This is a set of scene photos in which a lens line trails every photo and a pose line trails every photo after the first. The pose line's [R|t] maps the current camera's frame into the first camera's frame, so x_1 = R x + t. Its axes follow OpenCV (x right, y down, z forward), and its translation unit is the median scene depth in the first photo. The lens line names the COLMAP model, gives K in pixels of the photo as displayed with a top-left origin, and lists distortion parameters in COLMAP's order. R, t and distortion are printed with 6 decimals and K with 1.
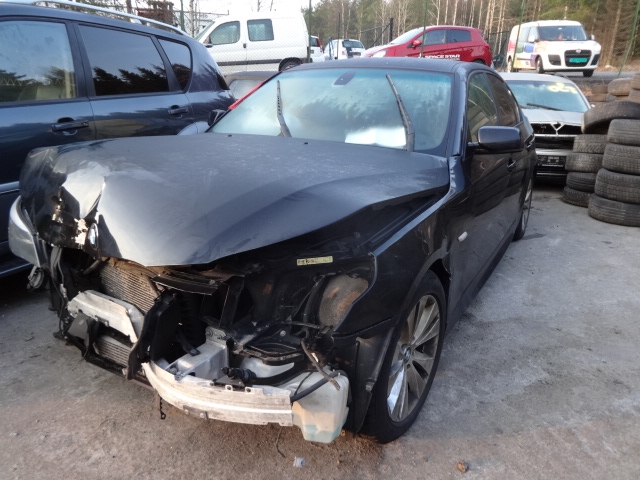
lens RADIAL K [[468.7, 0, 320.0], [0, 468.7, 240.0], [0, 0, 1]] dist [-0.024297, 0.002843]
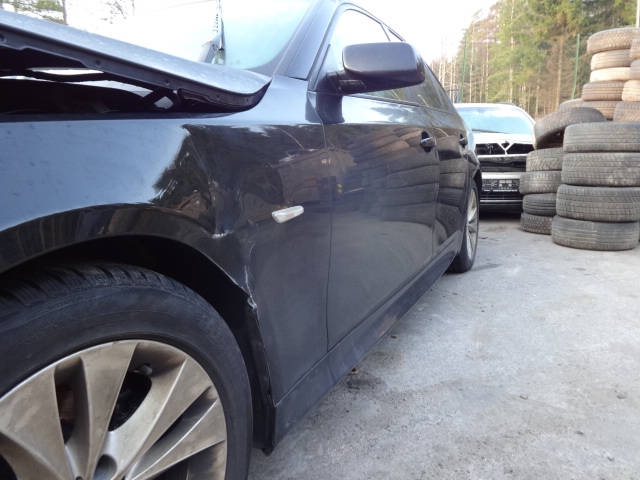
lens RADIAL K [[468.7, 0, 320.0], [0, 468.7, 240.0], [0, 0, 1]] dist [-0.024297, 0.002843]
pose [[0.997179, -0.044357, 0.060552, 0.129767], [0.052341, 0.989136, -0.137370, 0.035570], [-0.053801, 0.140151, 0.988667, 0.228835]]
